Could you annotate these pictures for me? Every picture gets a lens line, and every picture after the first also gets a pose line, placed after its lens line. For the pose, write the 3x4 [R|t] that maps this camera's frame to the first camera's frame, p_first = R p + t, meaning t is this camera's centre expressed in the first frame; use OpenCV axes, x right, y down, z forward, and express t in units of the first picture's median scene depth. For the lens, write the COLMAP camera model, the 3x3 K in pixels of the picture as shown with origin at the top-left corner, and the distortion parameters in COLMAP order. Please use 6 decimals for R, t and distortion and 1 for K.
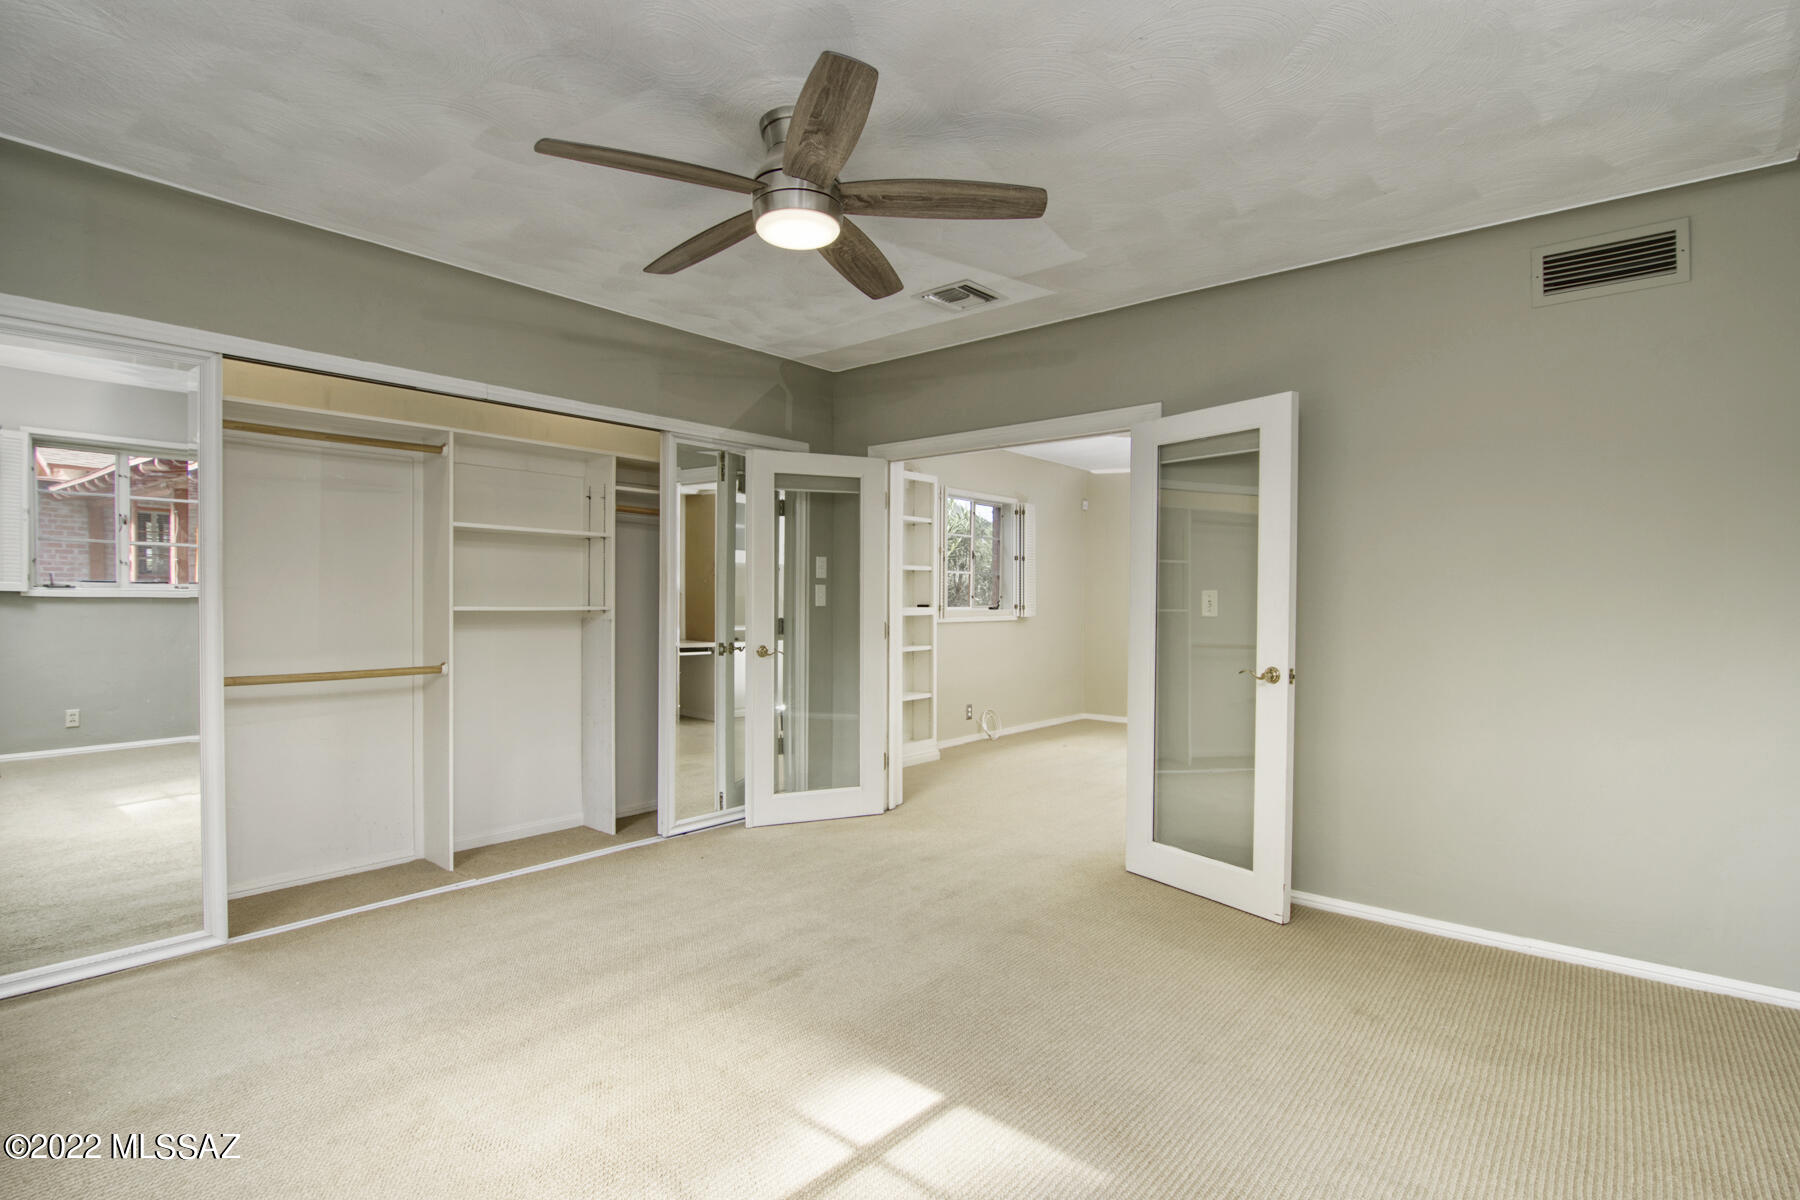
lens RADIAL K [[861.0, 0, 900.8], [0, 861.0, 607.2], [0, 0, 1]] dist [-0.001020, -0.001496]
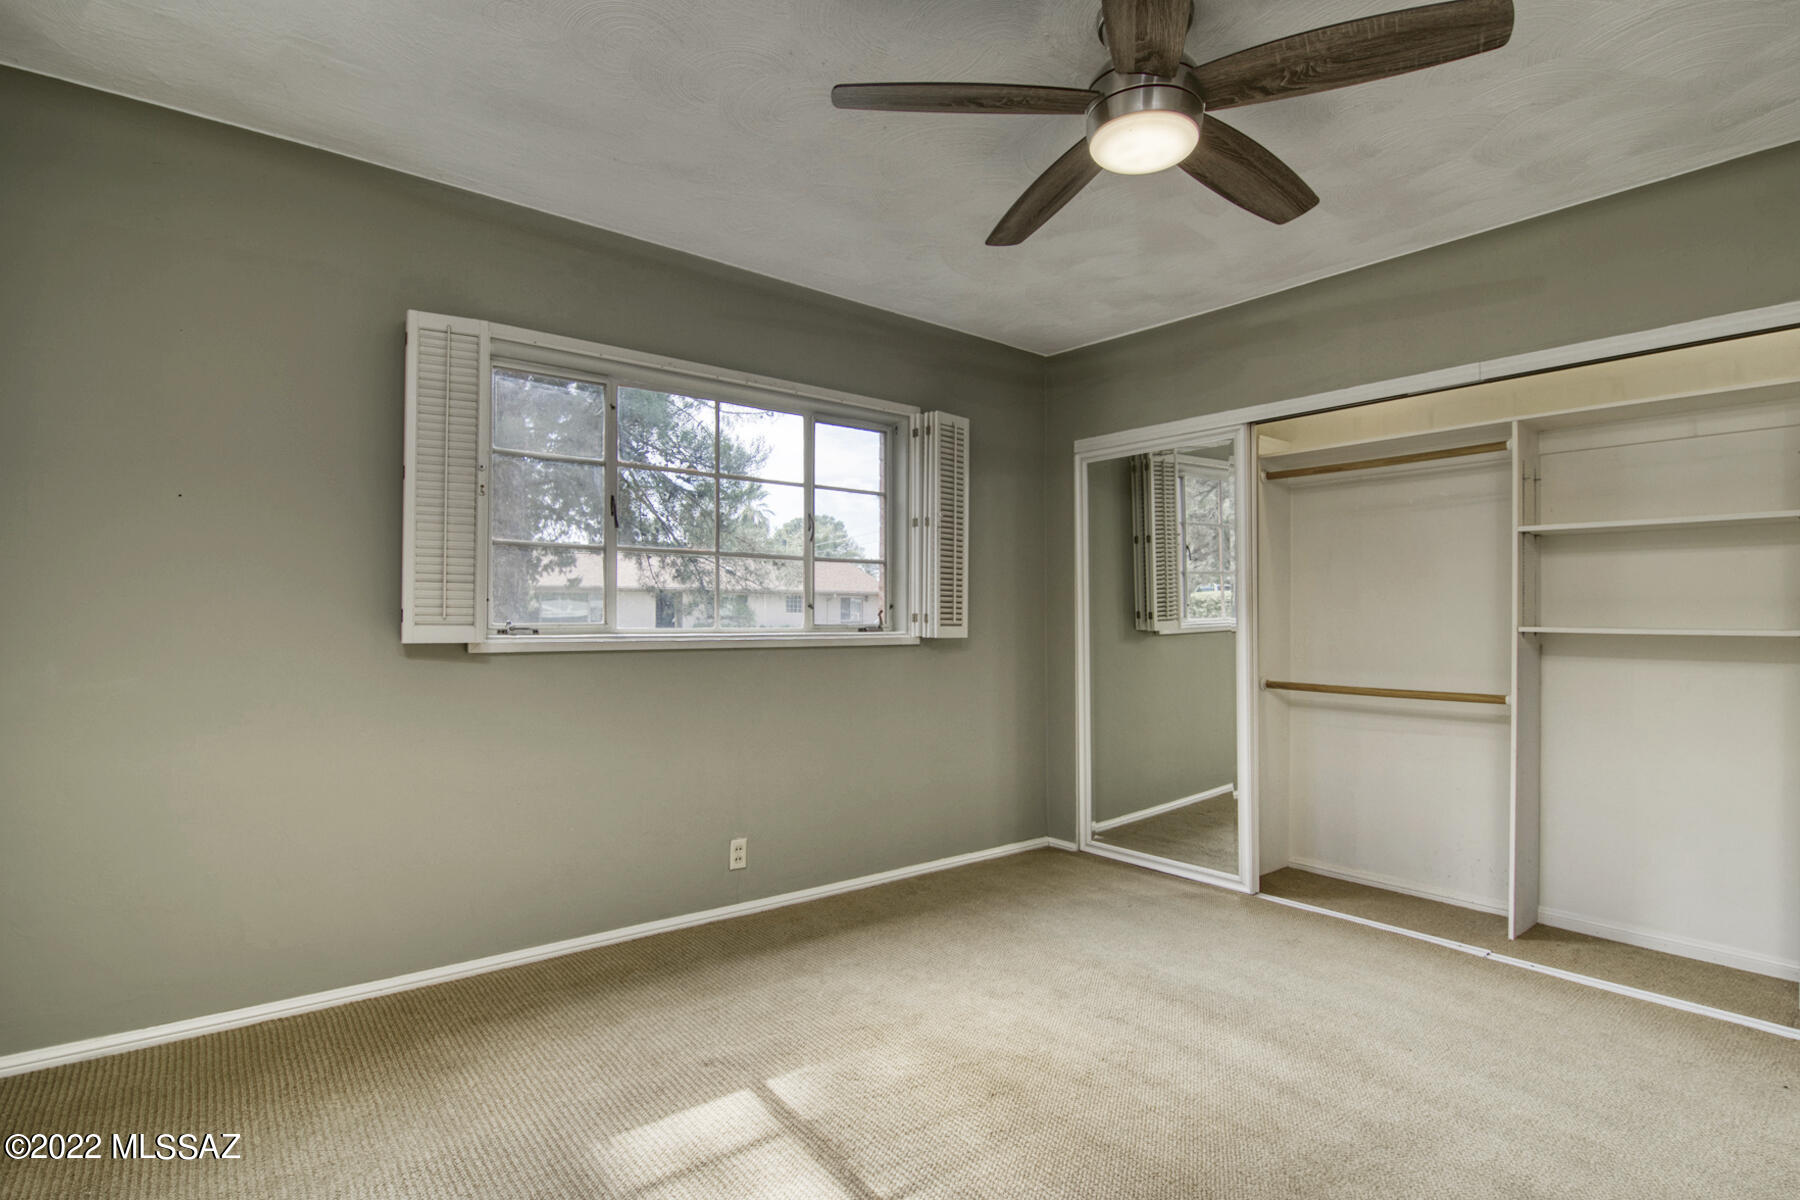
lens RADIAL K [[861.0, 0, 911.5], [0, 861.0, 609.2], [0, 0, 1]] dist [-0.001020, -0.001496]
pose [[-0.154044, -0.015803, -0.987938, 0.452337], [-0.015706, 0.999785, -0.013544, 0.003466], [0.987939, 0.013430, -0.154259, 0.603807]]
